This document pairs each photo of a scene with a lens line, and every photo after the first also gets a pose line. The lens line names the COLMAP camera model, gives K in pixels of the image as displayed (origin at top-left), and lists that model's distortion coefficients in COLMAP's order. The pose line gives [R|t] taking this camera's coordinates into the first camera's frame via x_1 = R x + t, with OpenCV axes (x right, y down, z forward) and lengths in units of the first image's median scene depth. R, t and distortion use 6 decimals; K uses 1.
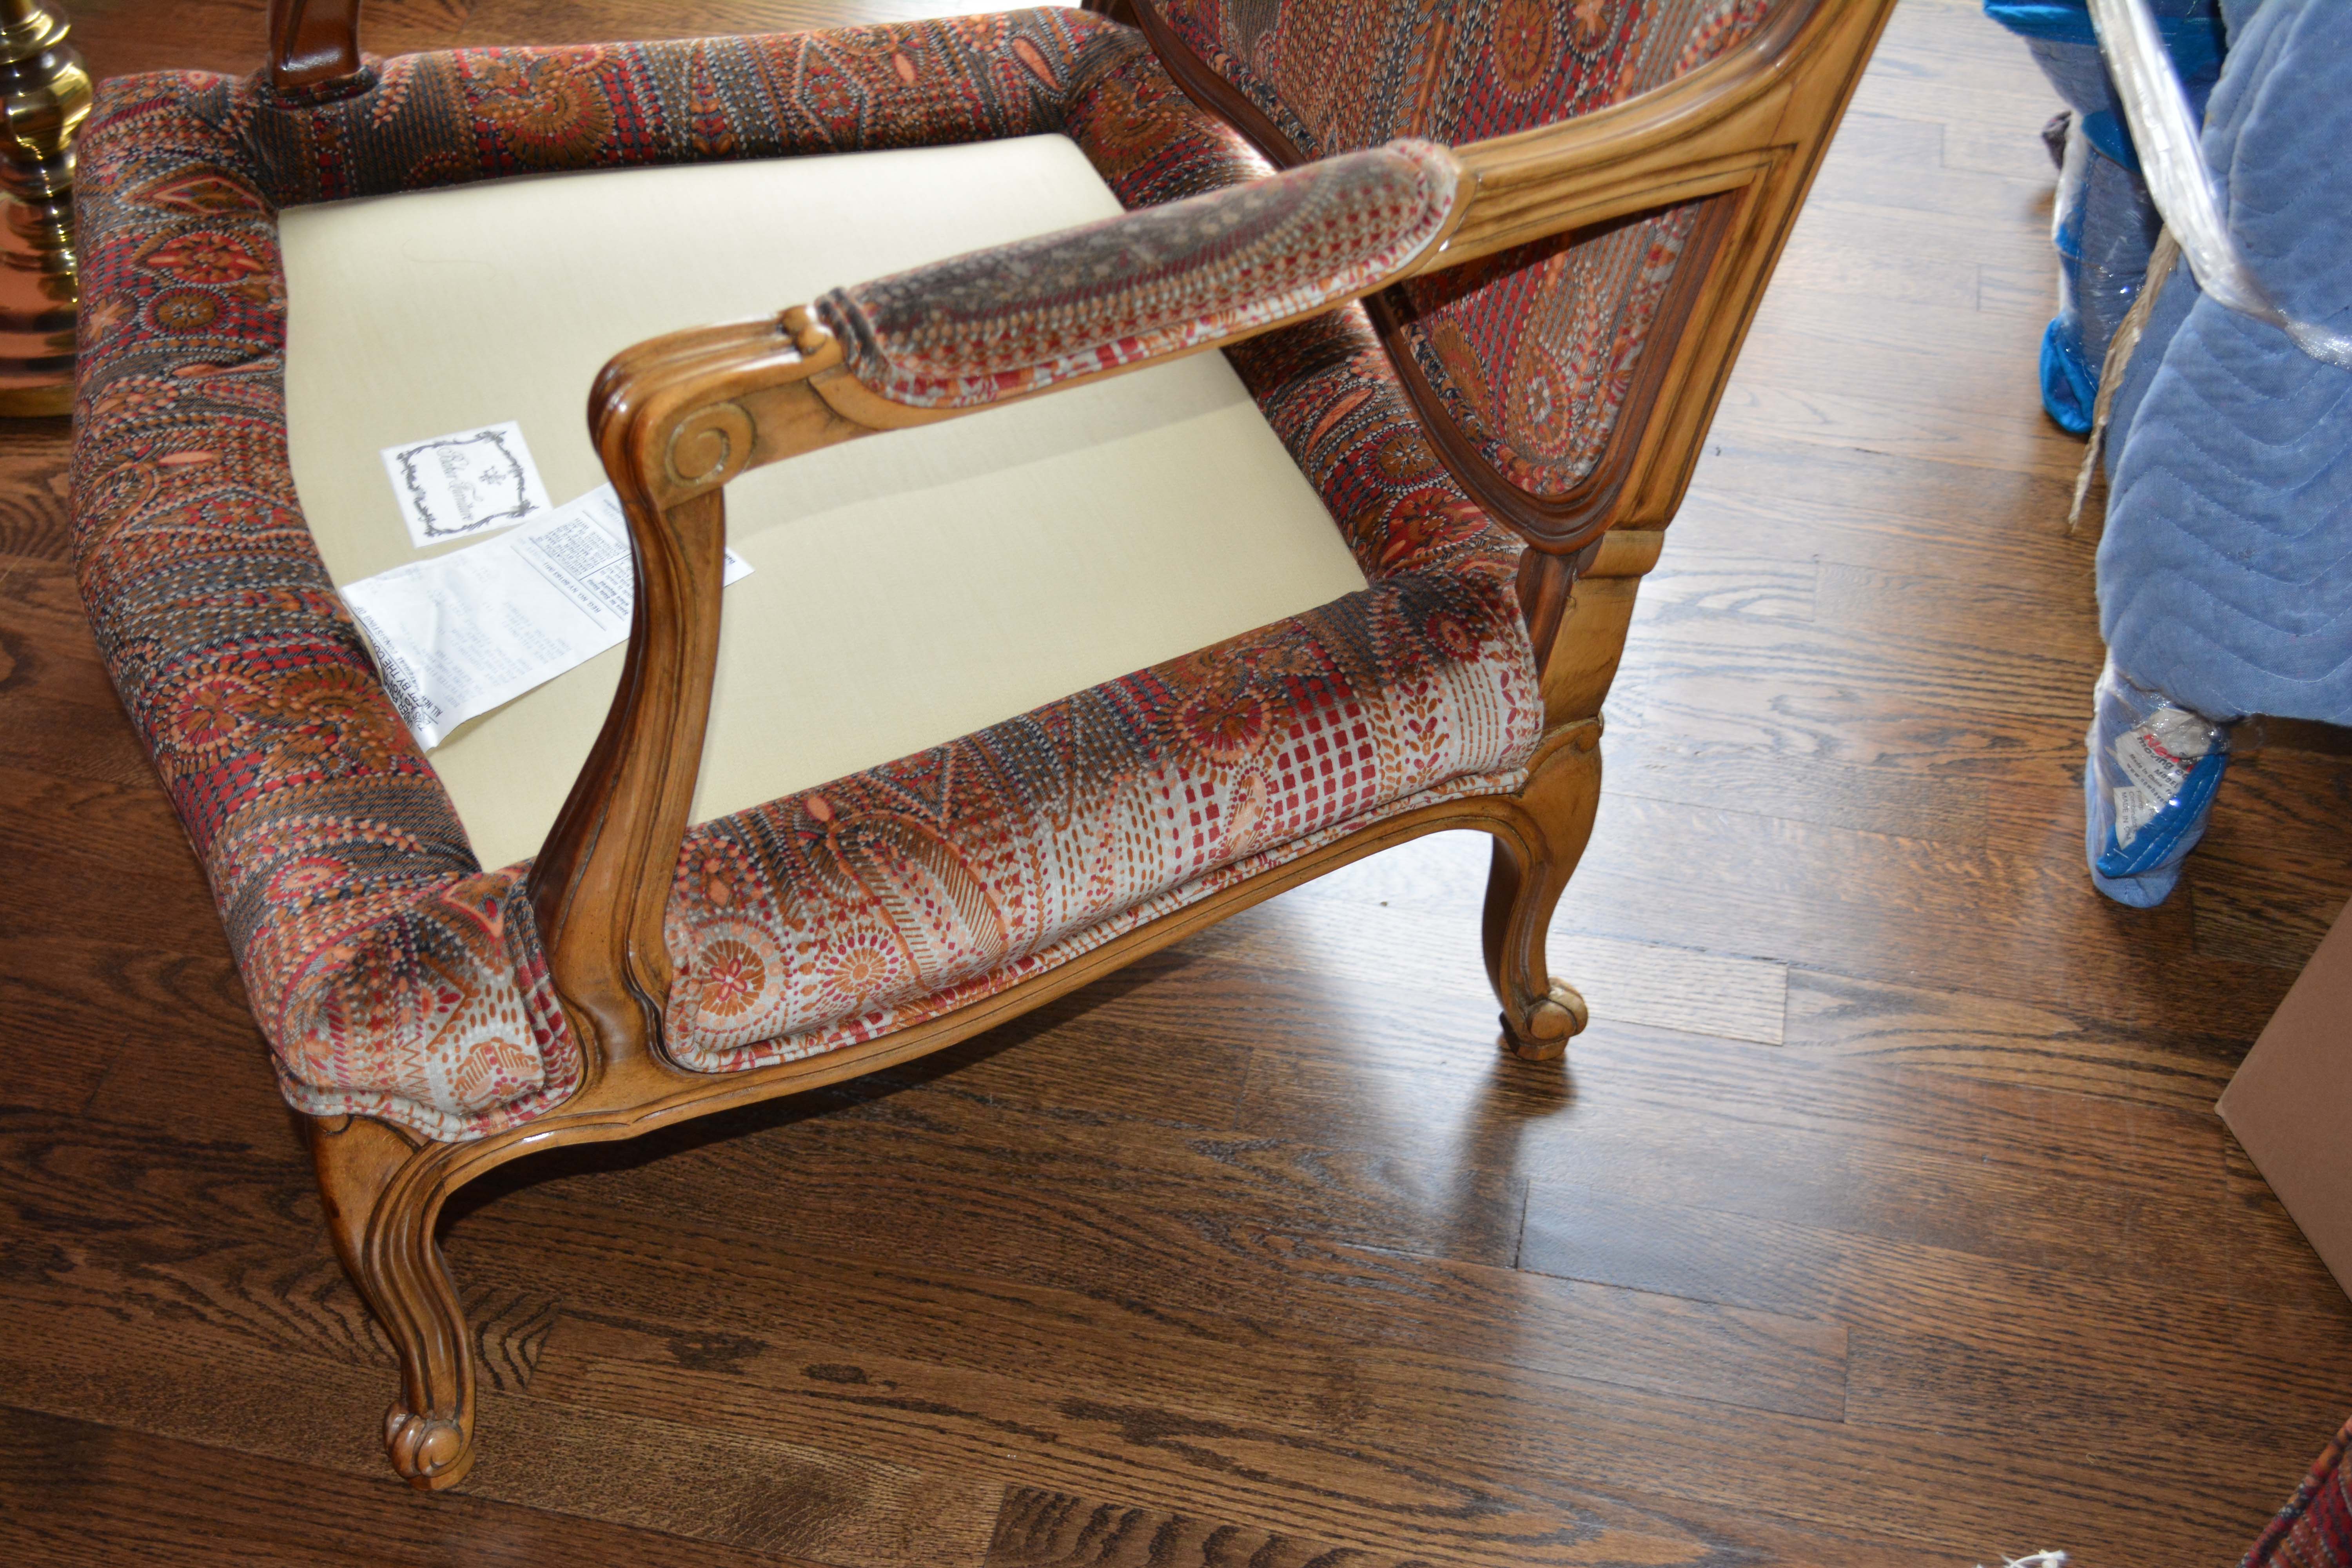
lens RADIAL K [[3037.8, 0, 1165.5], [0, 3037.8, 790.2], [0, 0, 1]] dist [-0.038833, 0.000000]
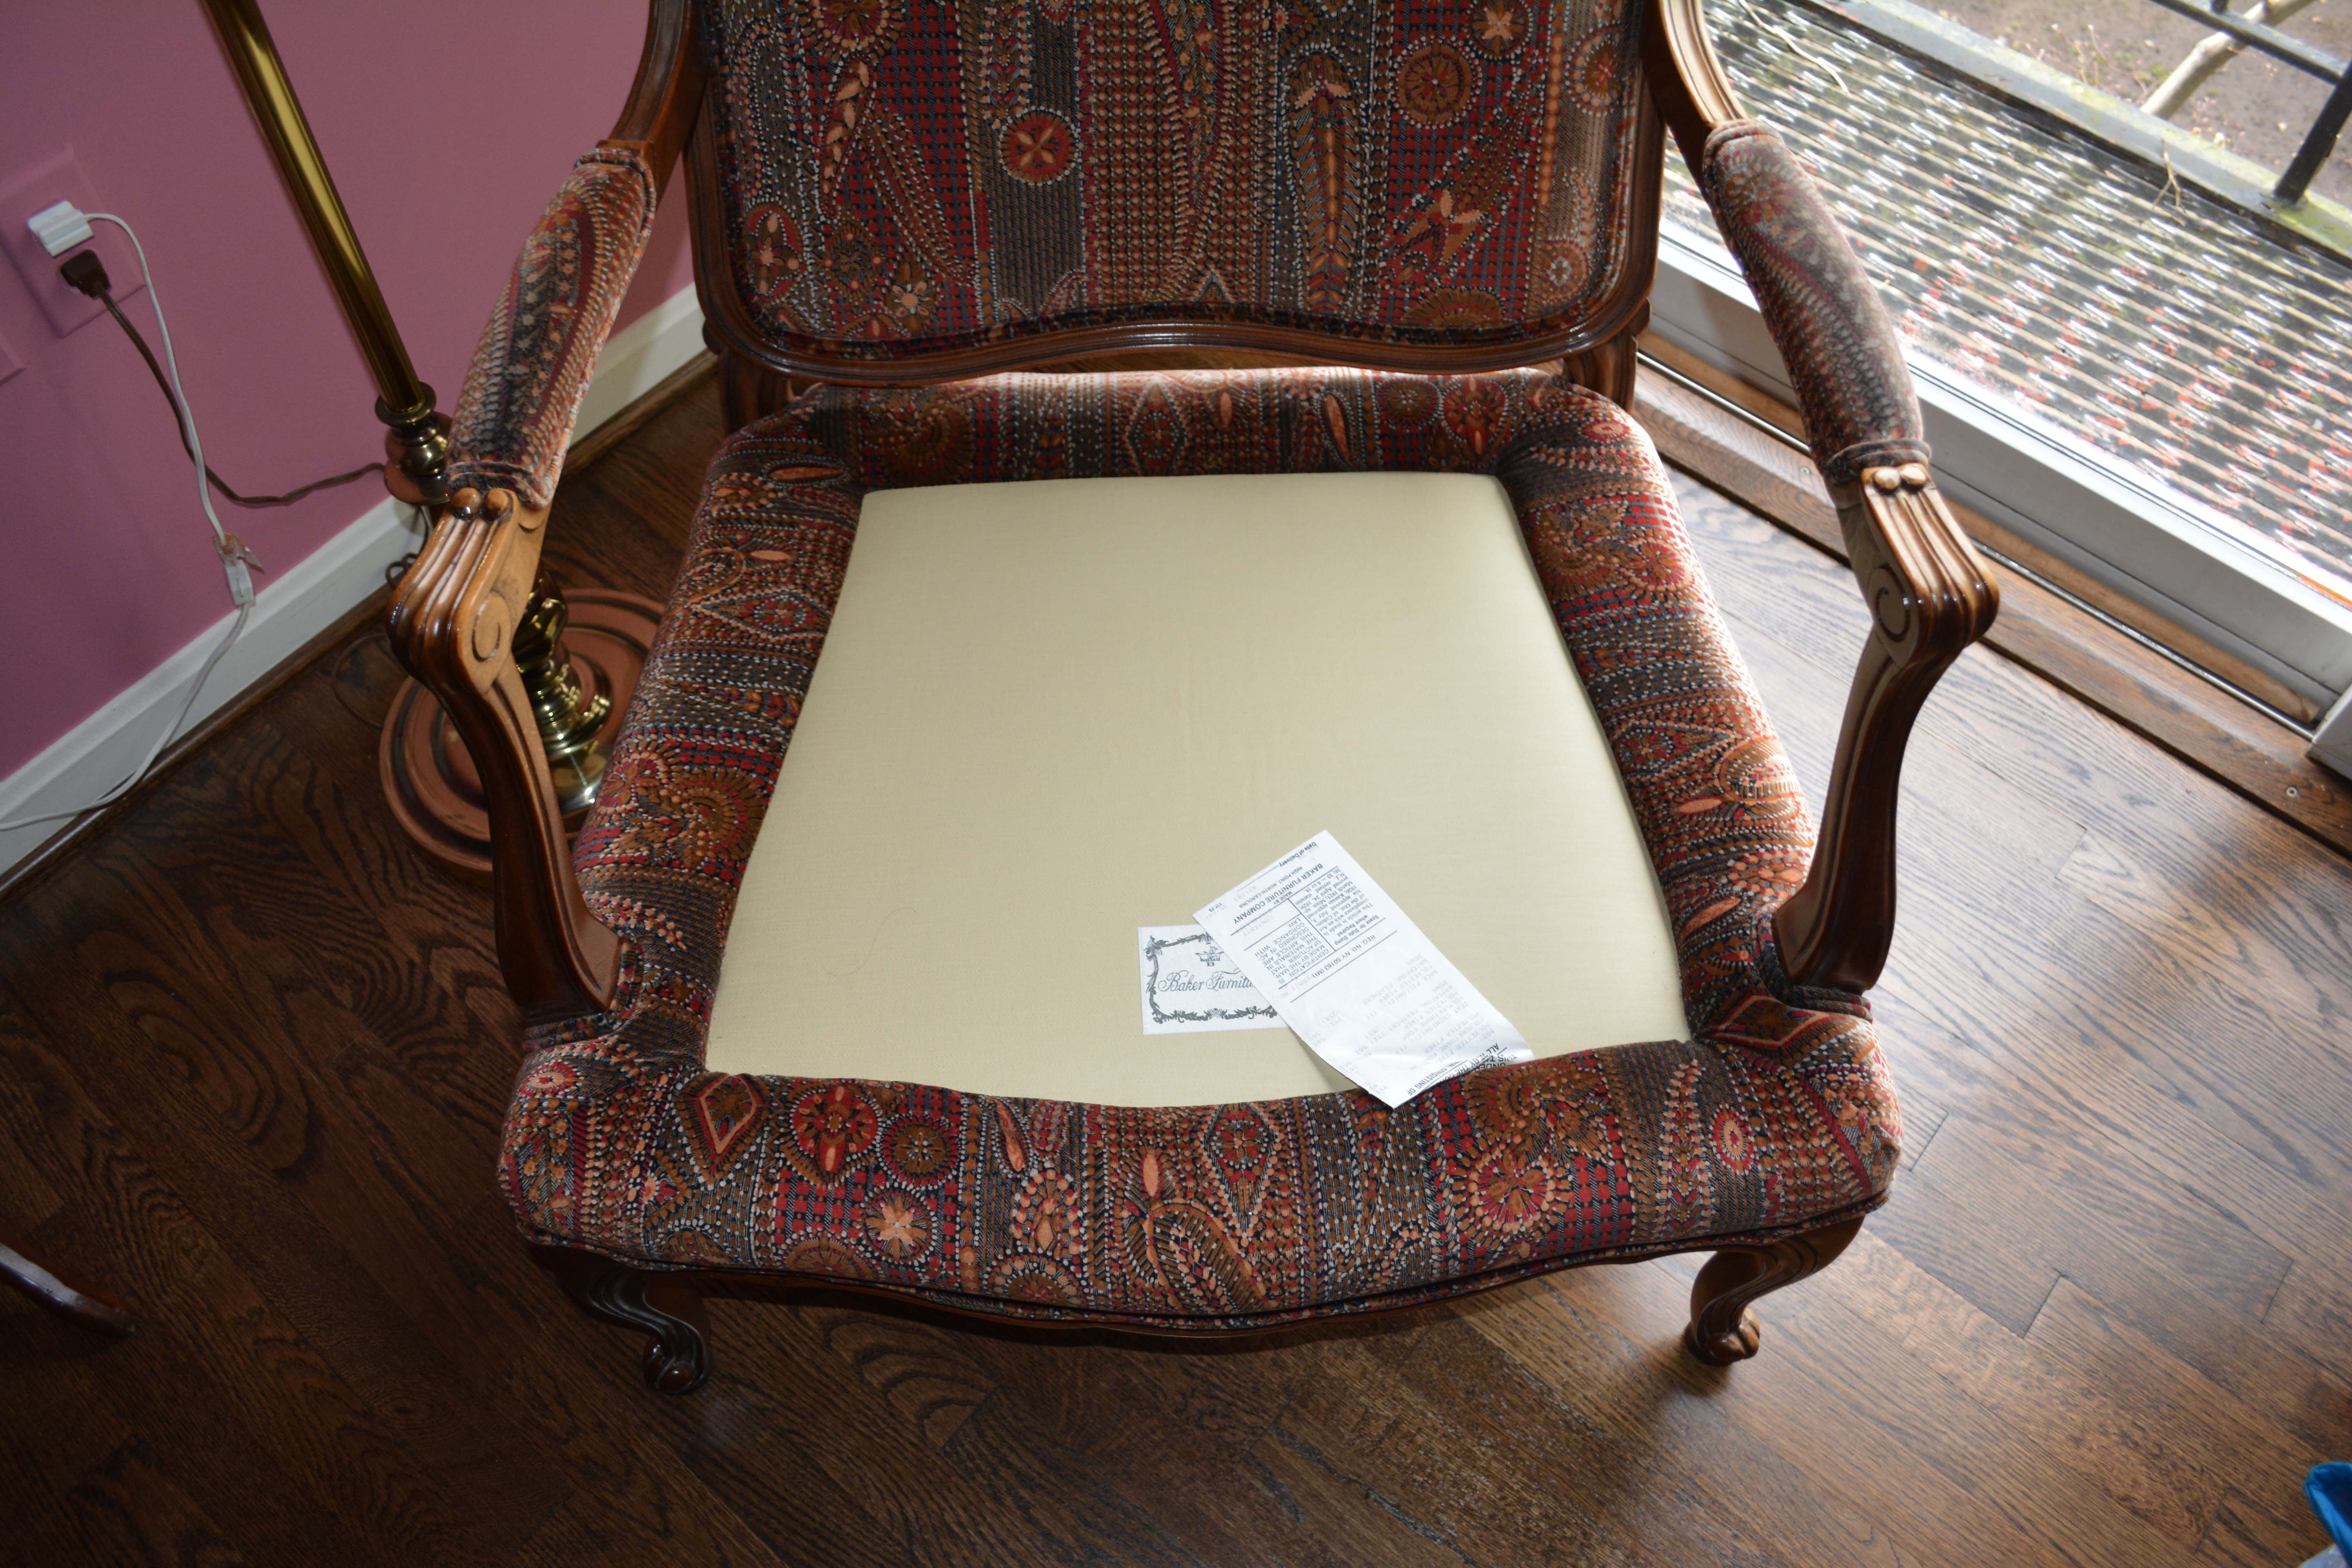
lens RADIAL K [[1860.3, 0, 1177.2], [0, 1860.3, 804.3], [0, 0, 1]] dist [-0.087667, 0.013597]
pose [[0.878956, 0.397995, -0.262748, 0.063462], [-0.334241, 0.907087, 0.255884, -0.560735], [0.340176, -0.137090, 0.930315, 0.574635]]
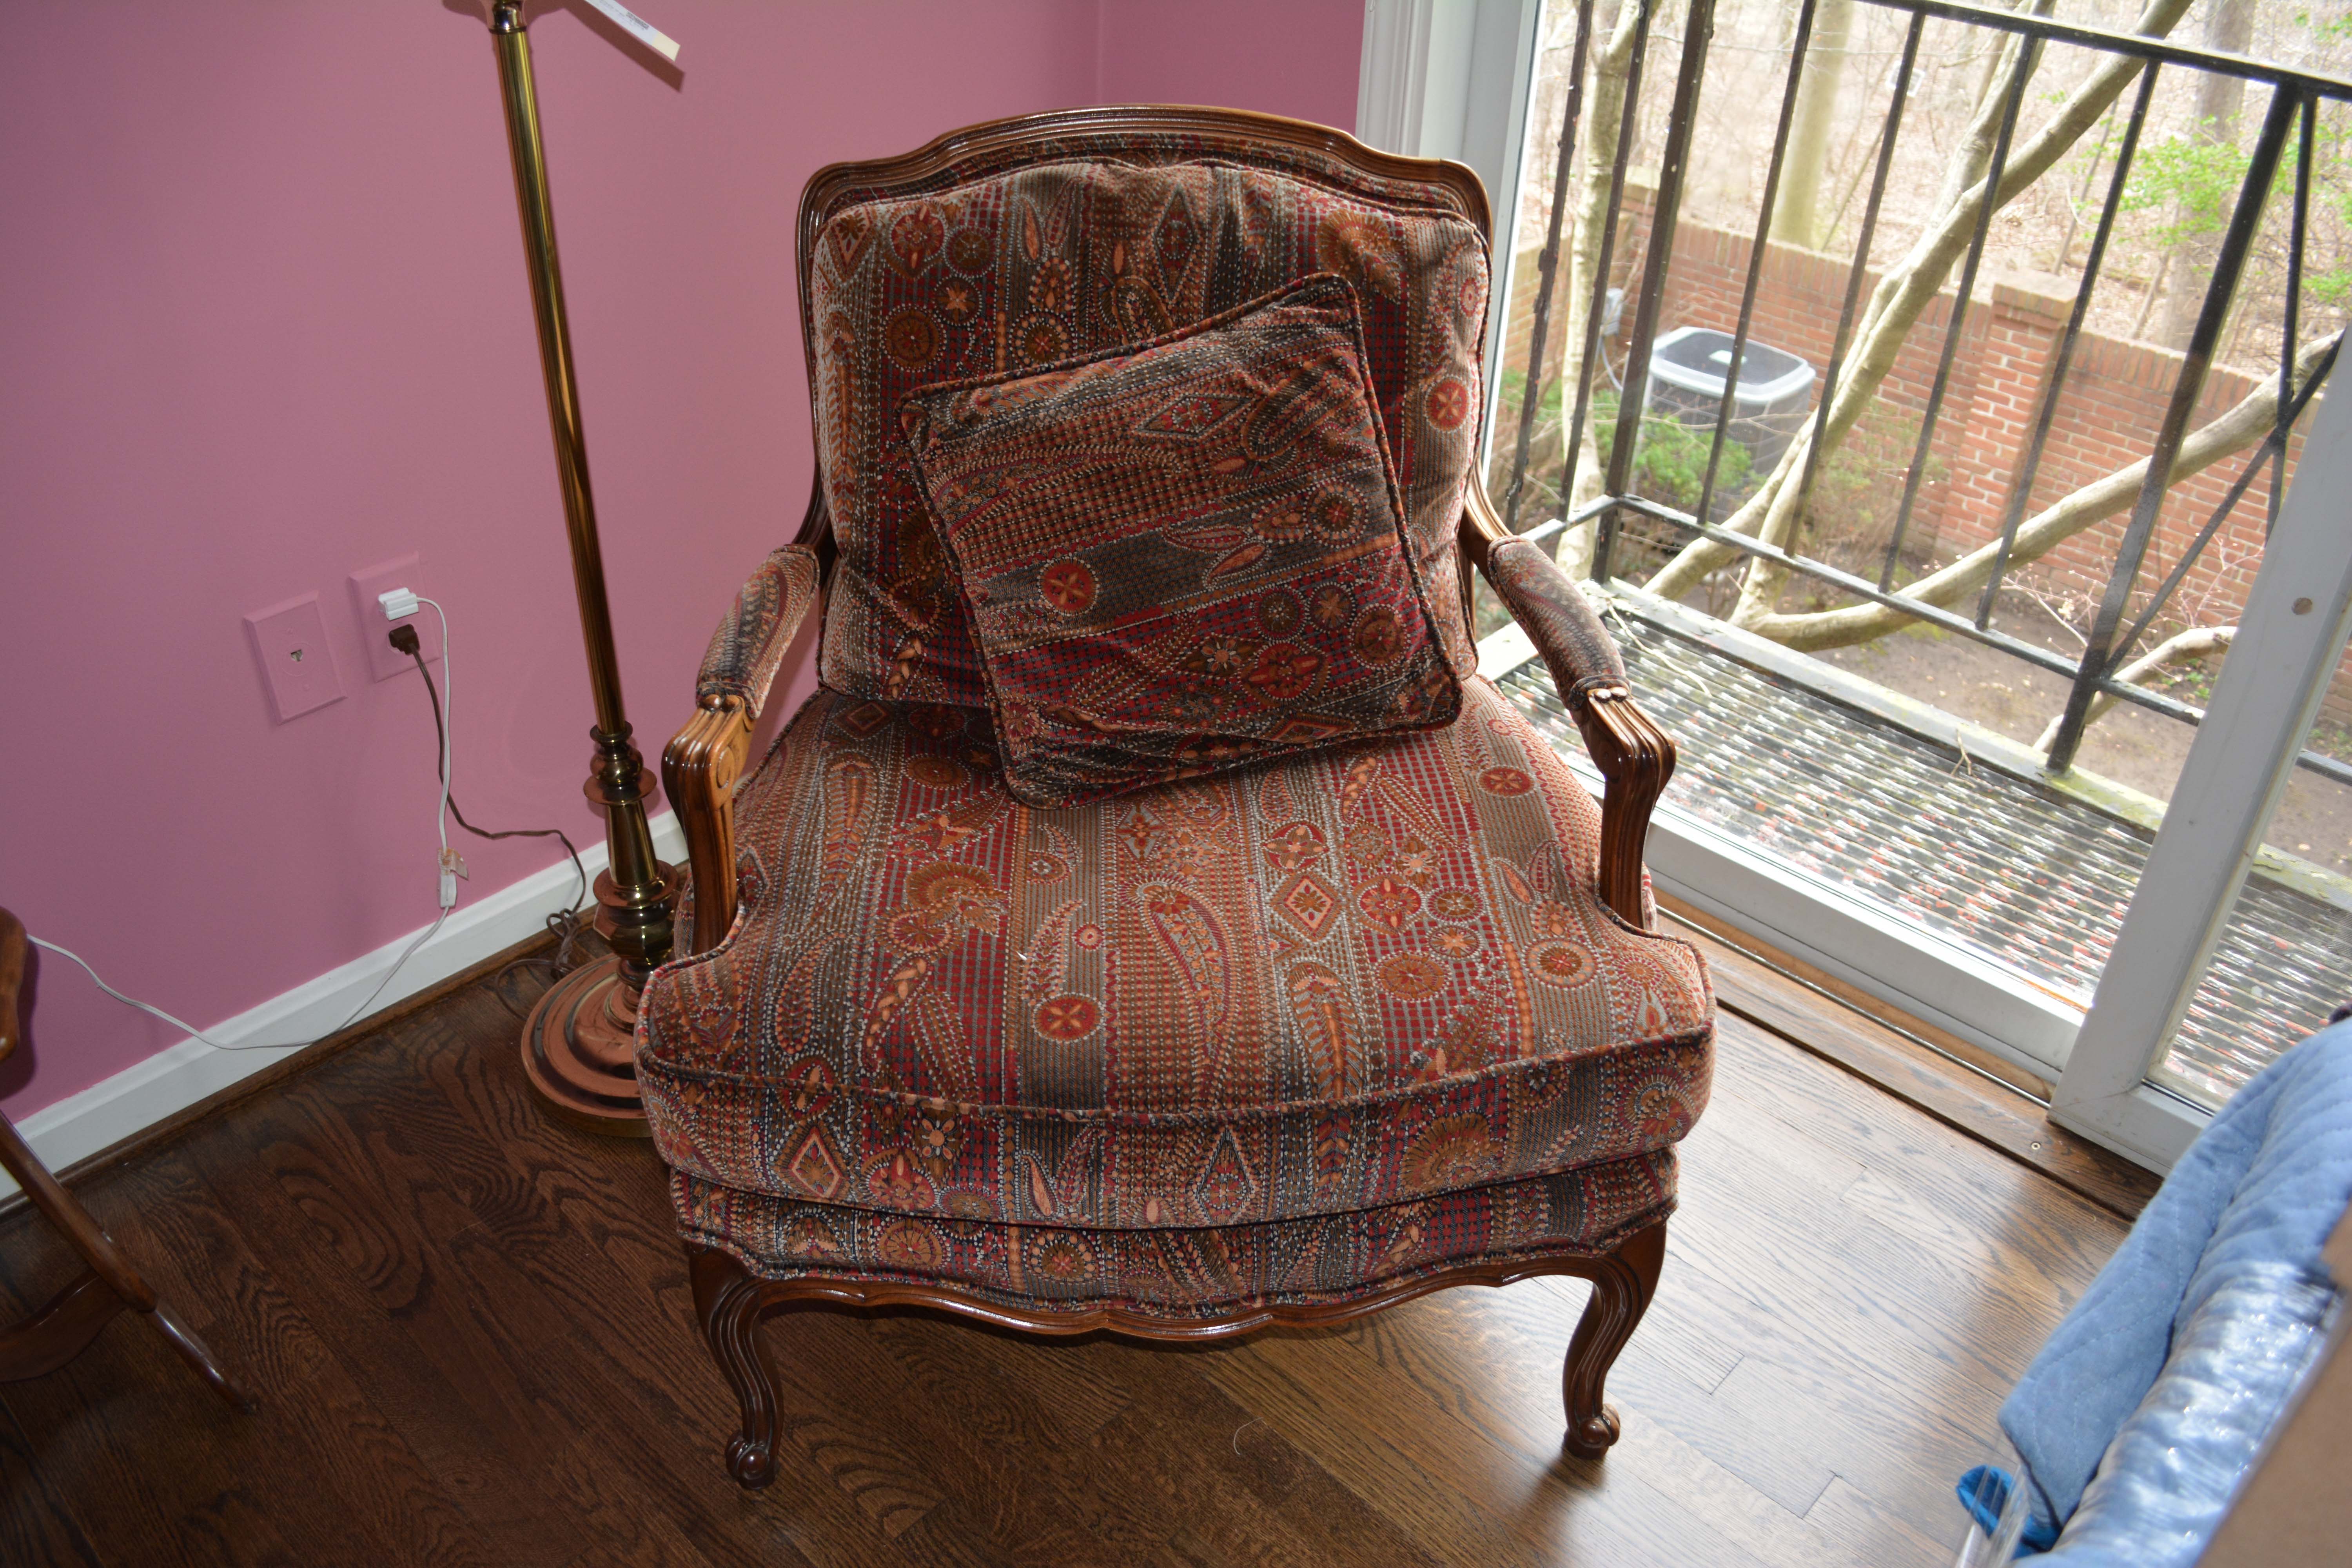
lens RADIAL K [[1860.3, 0, 1178.1], [0, 1860.3, 797.1], [0, 0, 1]] dist [-0.087667, 0.013597]
pose [[0.849086, 0.306105, -0.430526, 0.296093], [-0.386719, 0.915390, -0.111844, -0.377824], [0.359863, 0.261458, 0.895622, 0.332347]]
